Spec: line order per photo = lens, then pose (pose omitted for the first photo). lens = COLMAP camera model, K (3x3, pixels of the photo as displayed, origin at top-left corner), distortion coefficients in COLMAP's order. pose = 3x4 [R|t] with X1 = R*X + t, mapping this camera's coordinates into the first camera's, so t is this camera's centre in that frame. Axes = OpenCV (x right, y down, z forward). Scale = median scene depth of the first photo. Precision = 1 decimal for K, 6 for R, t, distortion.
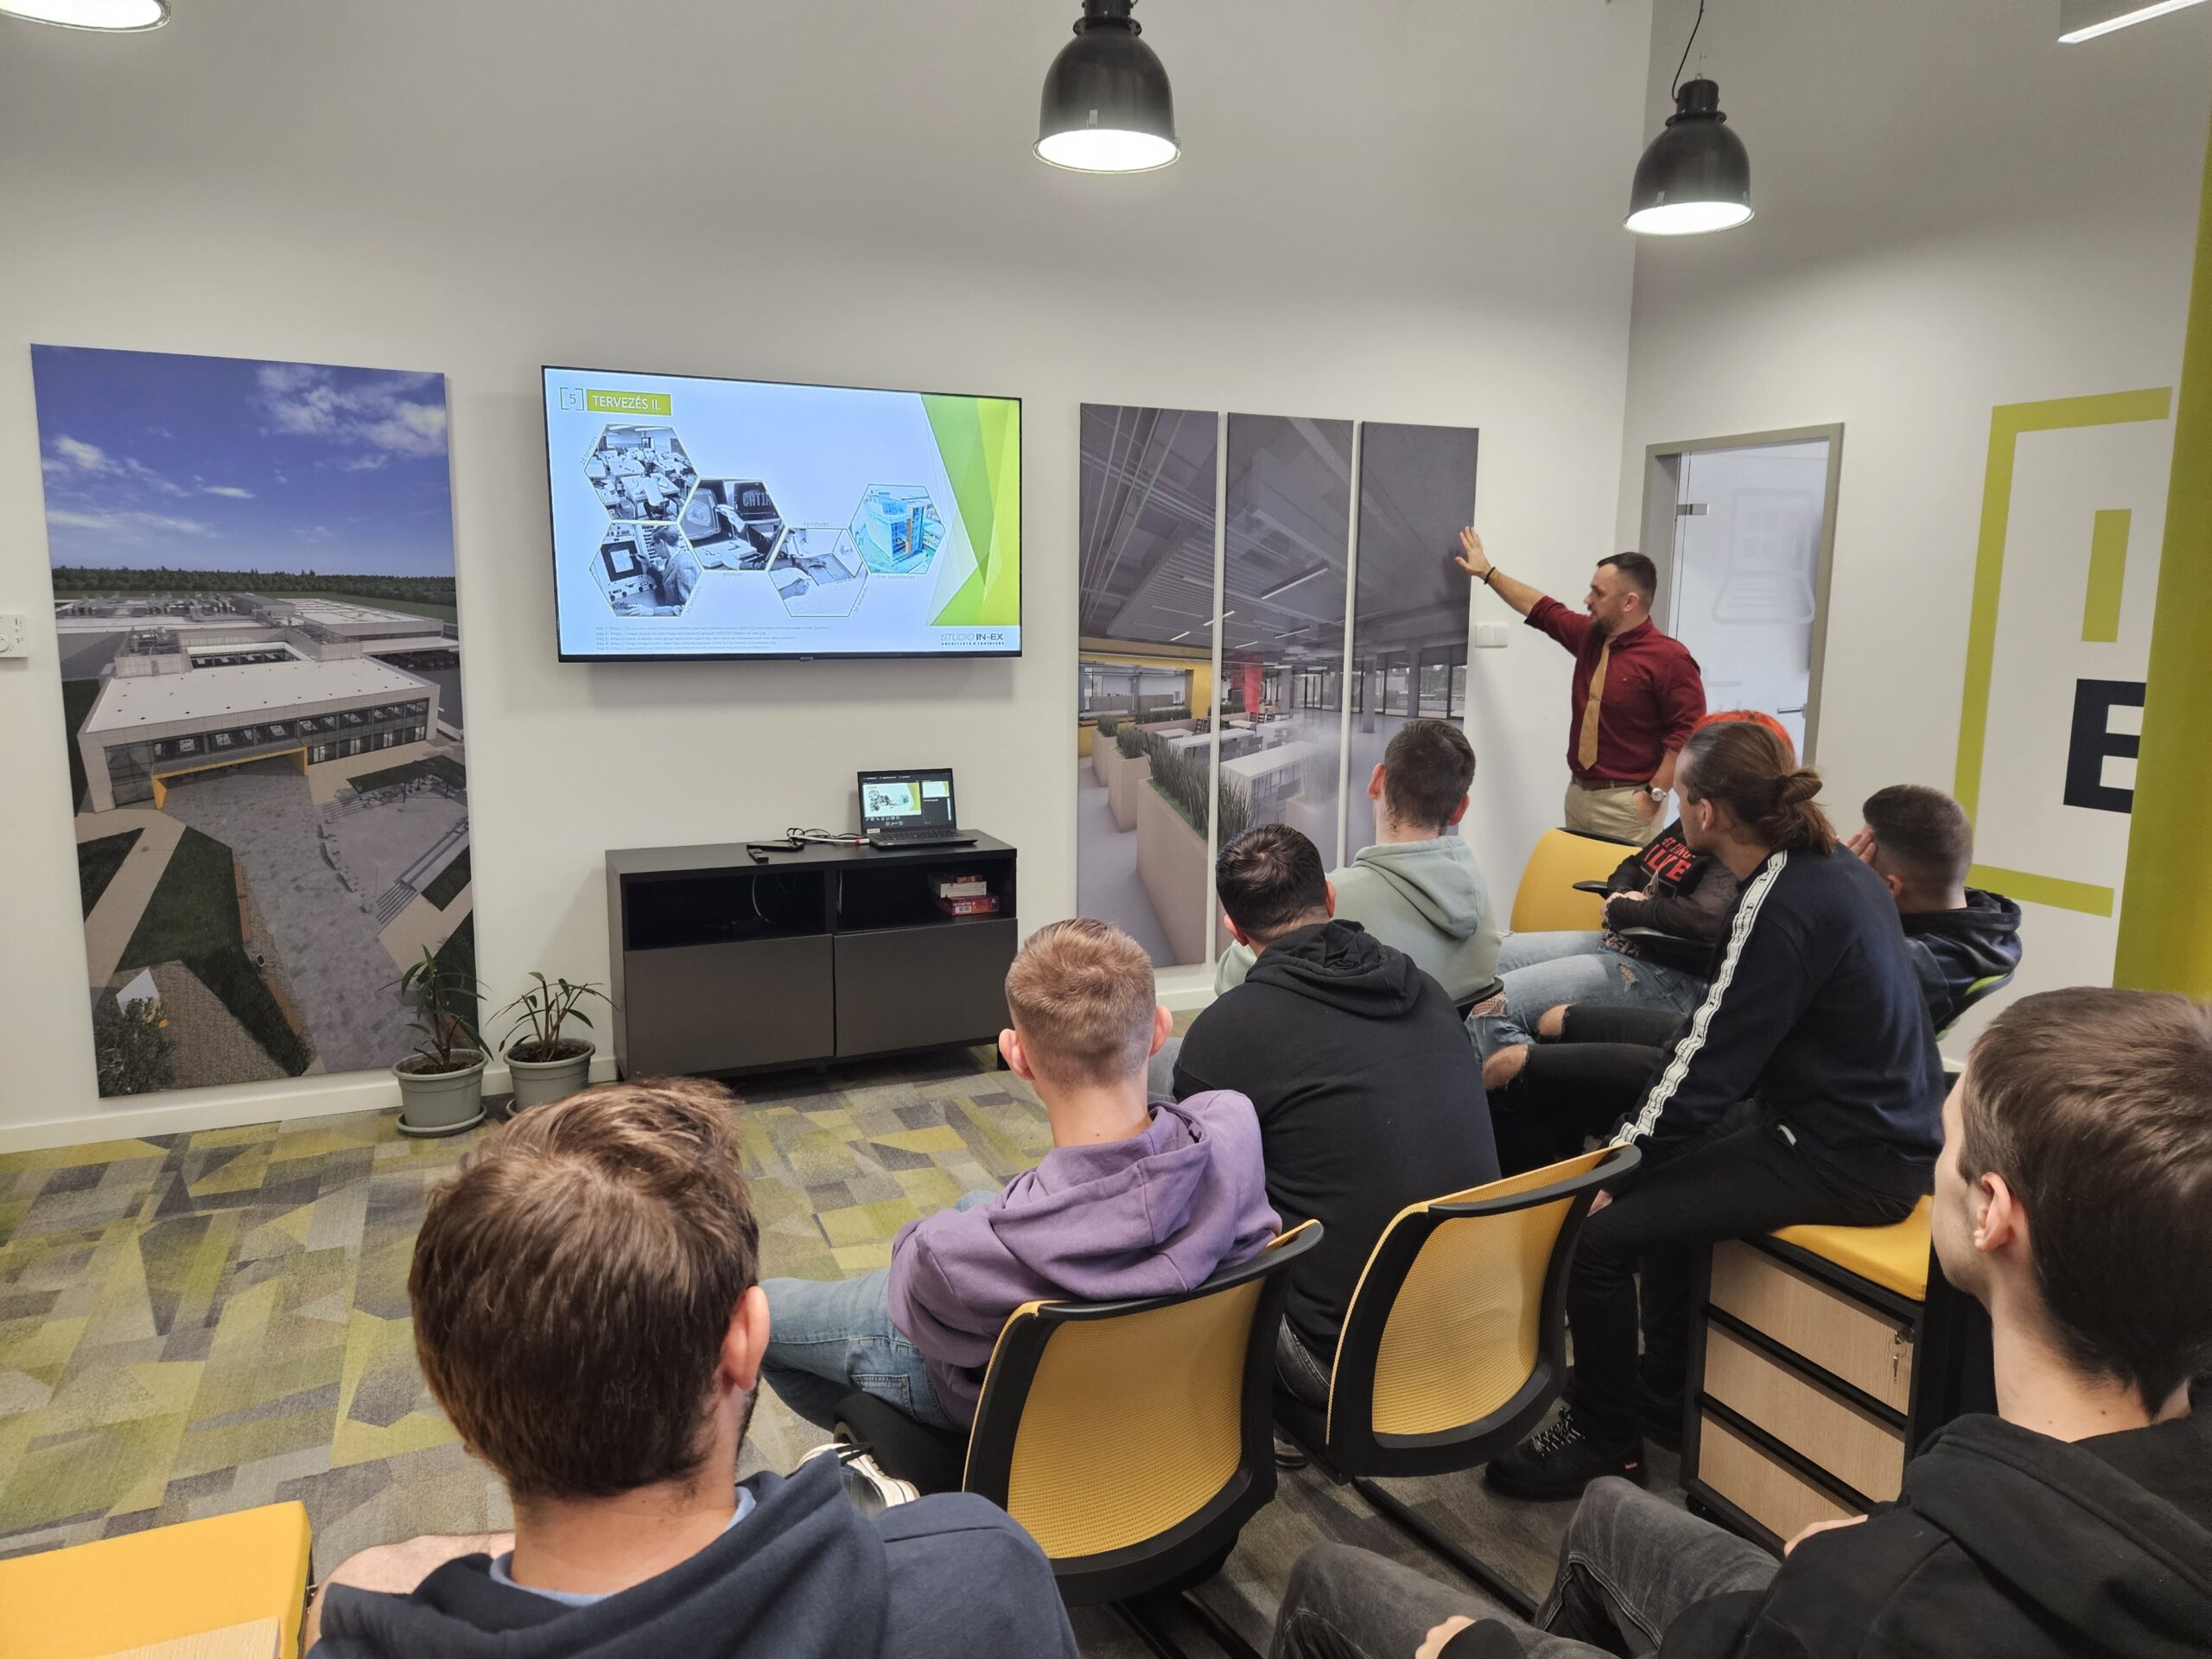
lens RADIAL K [[1501.9, 0, 1124.6], [0, 1501.9, 821.6], [0, 0, 1]] dist [0.064111, -0.053683]
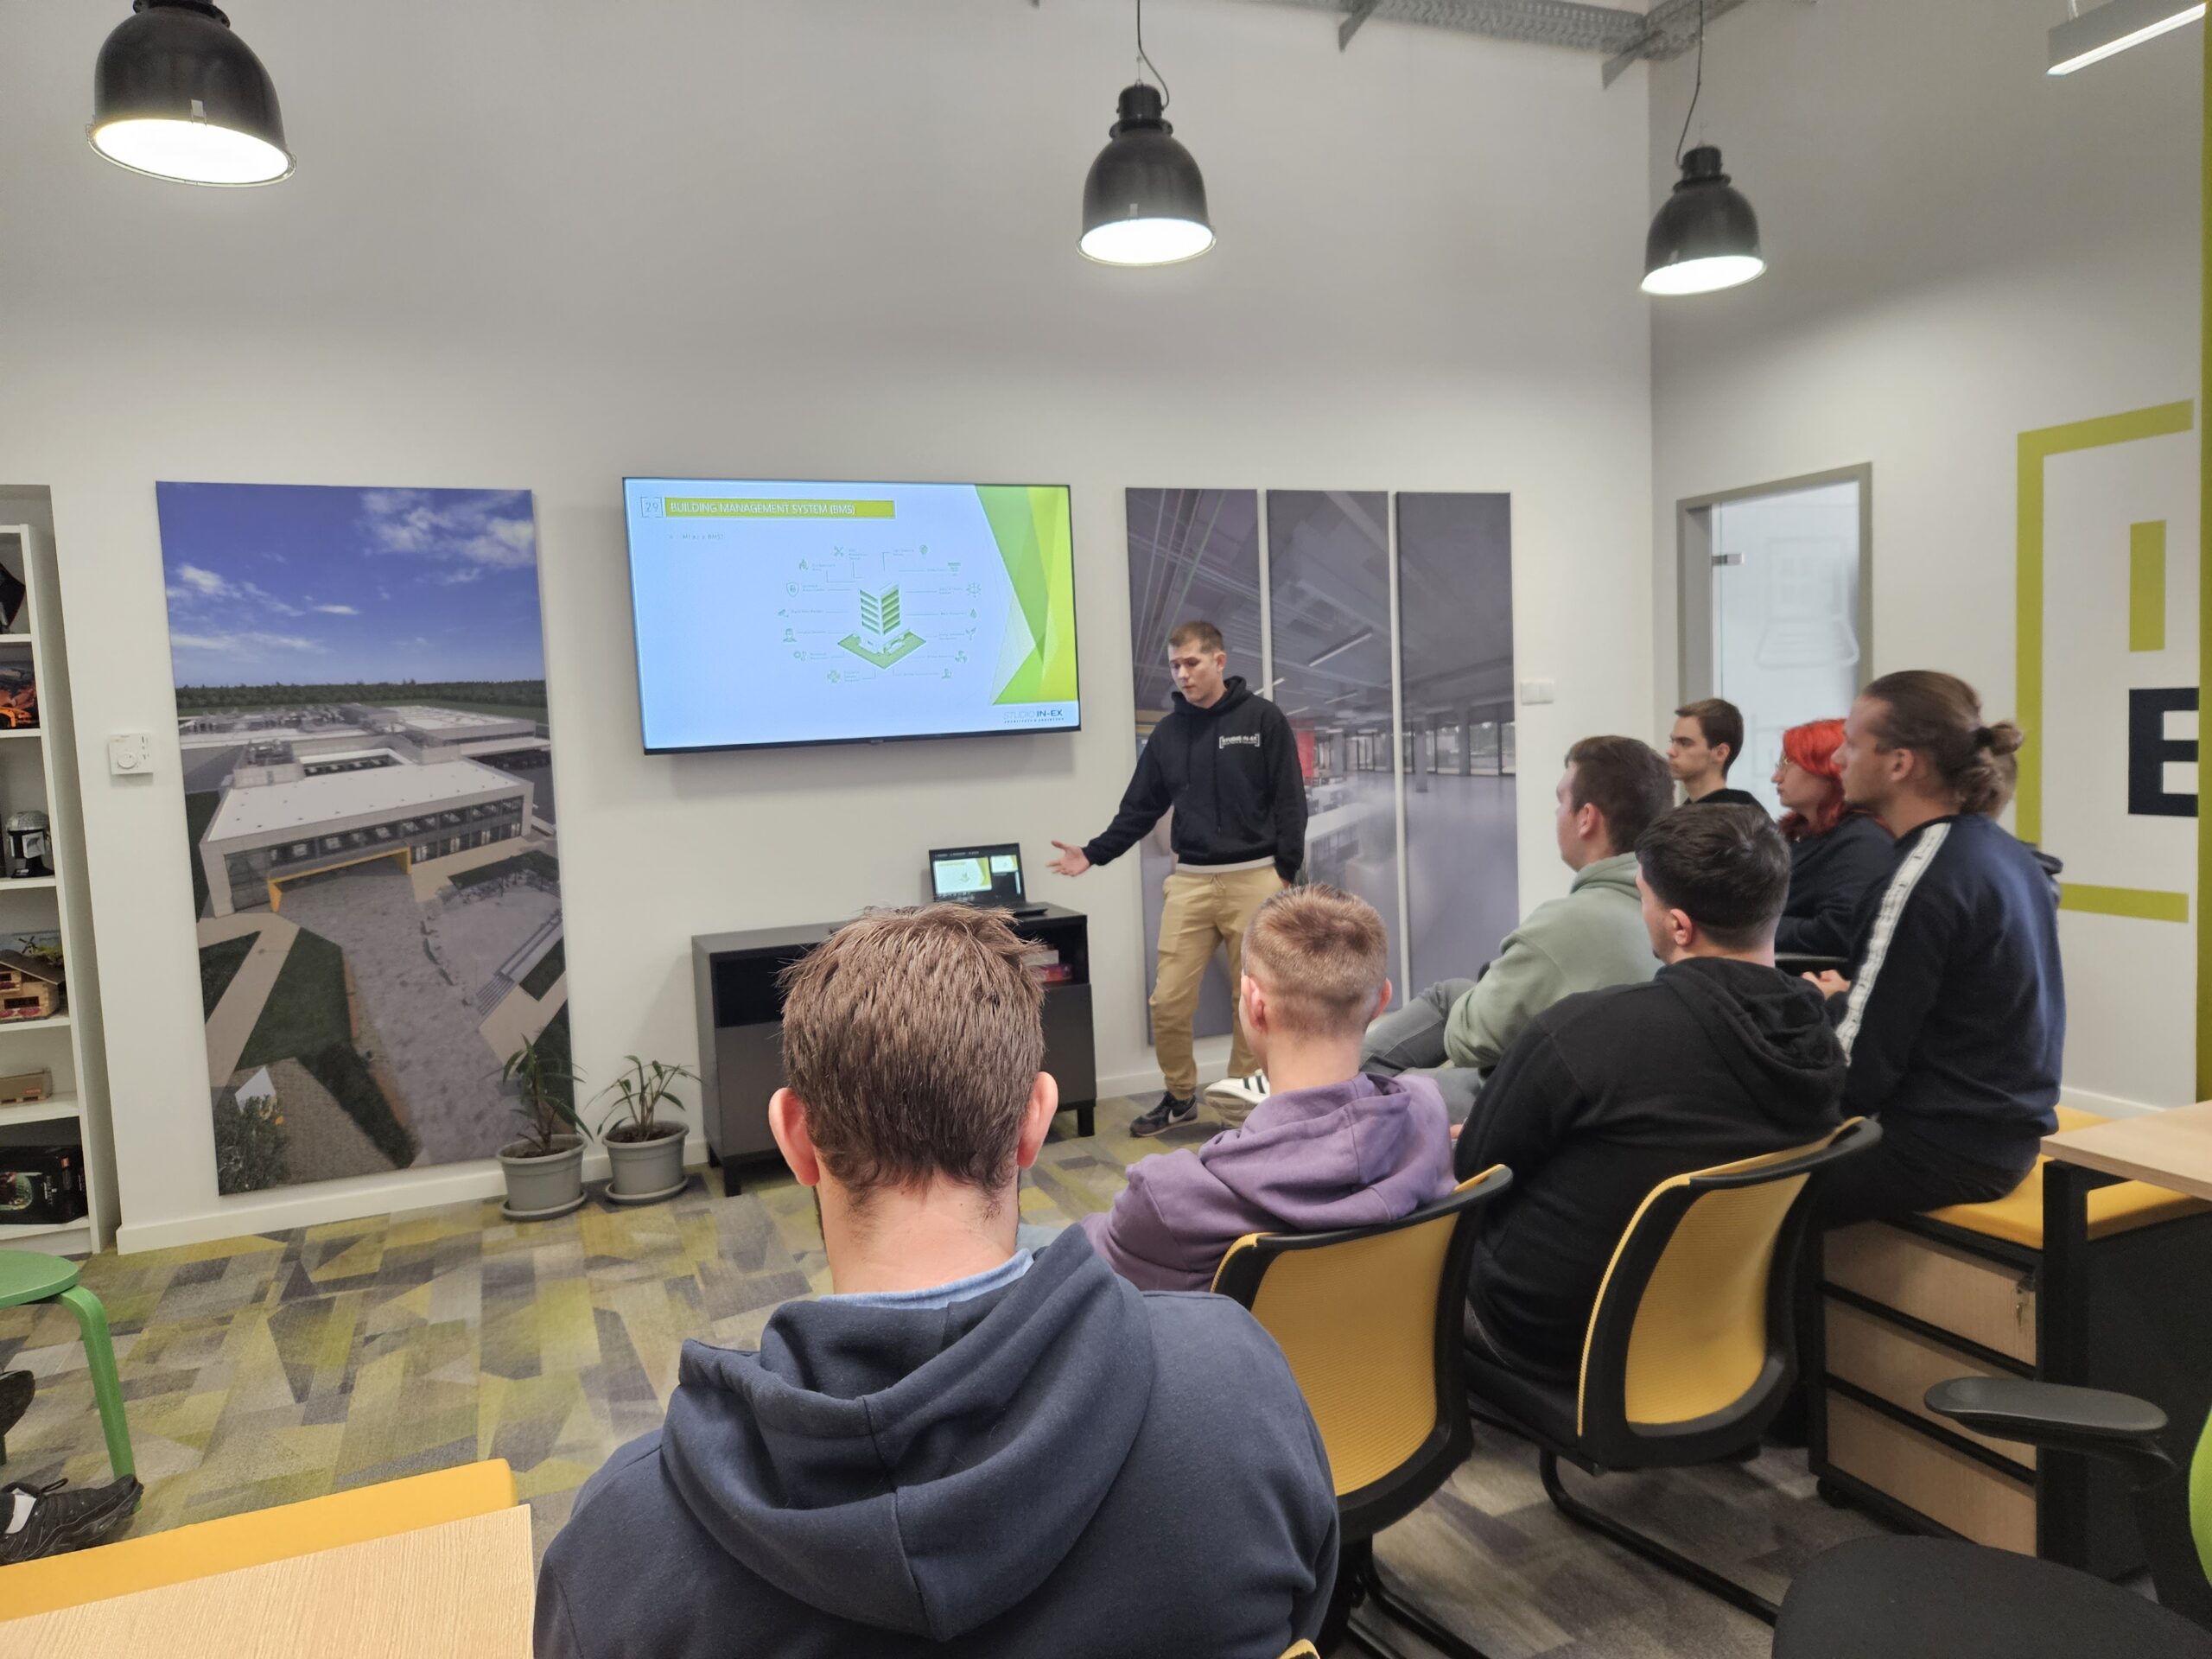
lens RADIAL K [[1506.7, 0, 1112.0], [0, 1506.7, 826.0], [0, 0, 1]] dist [0.057565, -0.052193]
pose [[0.998083, -0.053998, -0.030251, -0.022977], [0.051586, 0.995810, -0.075501, 0.039740], [0.034201, 0.073796, 0.996687, -0.026215]]
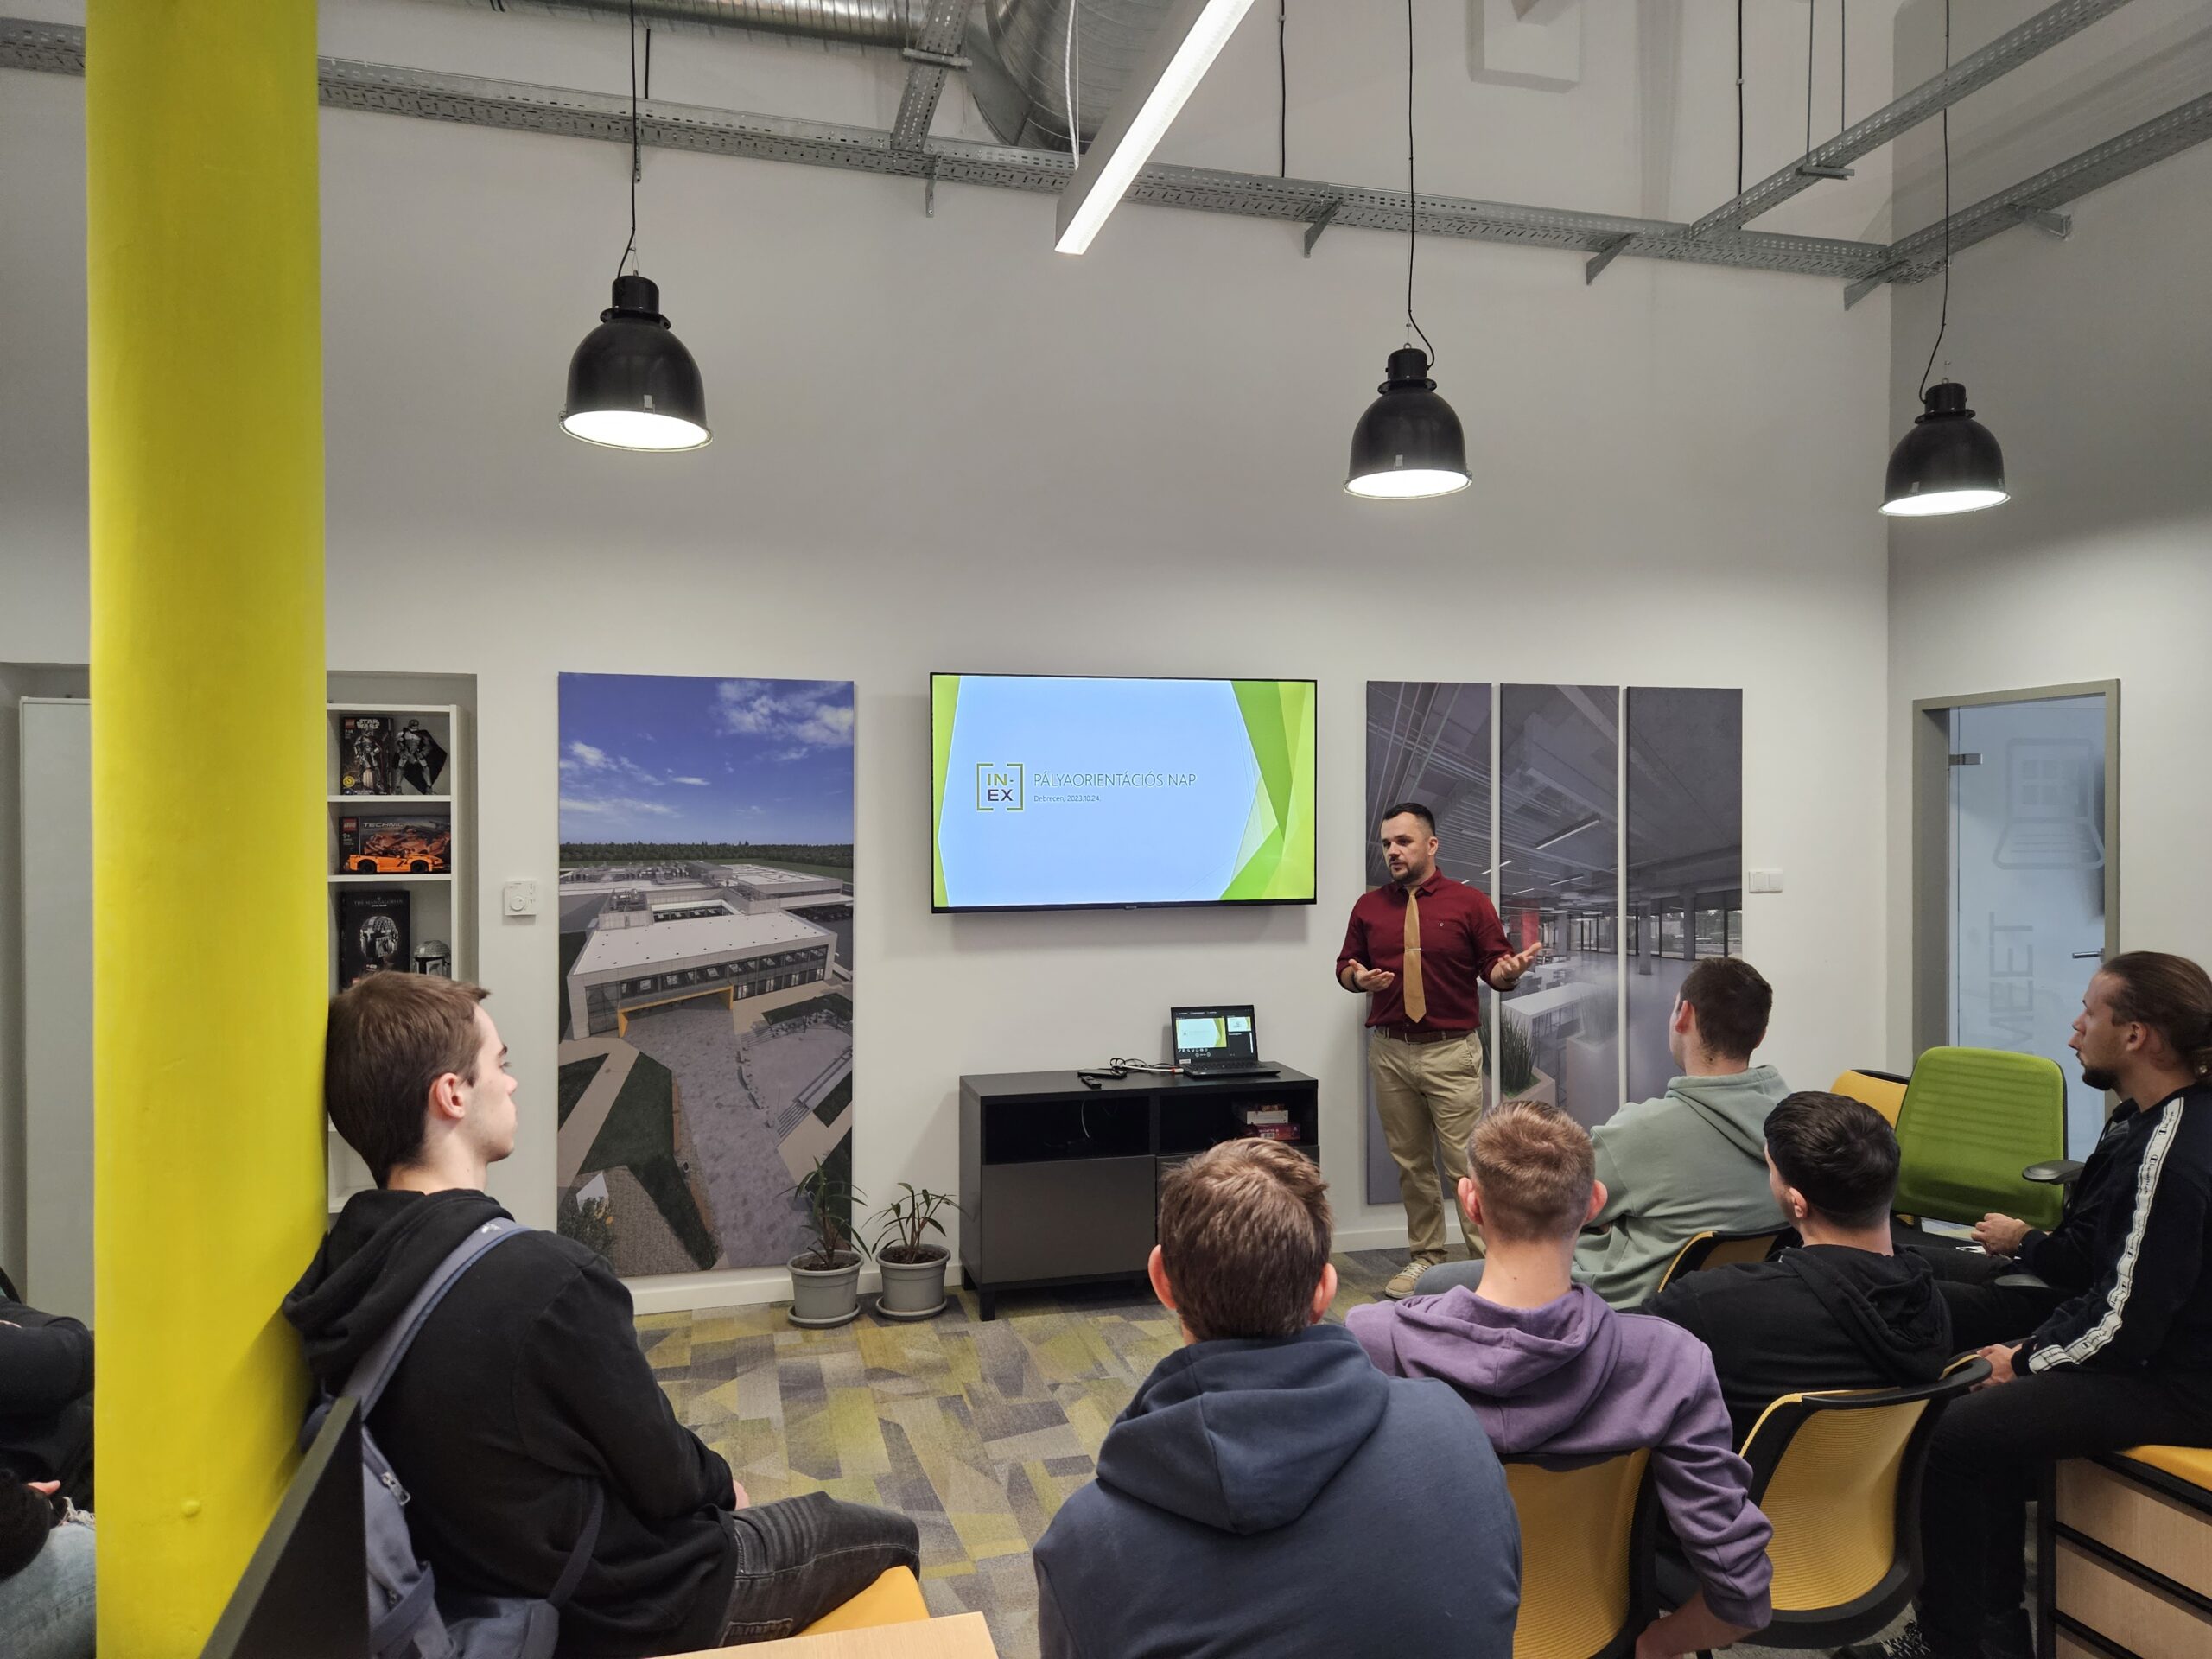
lens RADIAL K [[1489.0, 0, 1098.6], [0, 1489.0, 831.5], [0, 0, 1]] dist [0.092572, -0.099488]
pose [[0.986893, -0.013061, -0.160845, -0.057951], [-0.011090, 0.988874, -0.148343, 0.002822], [0.160993, 0.148182, 0.975768, -0.128154]]
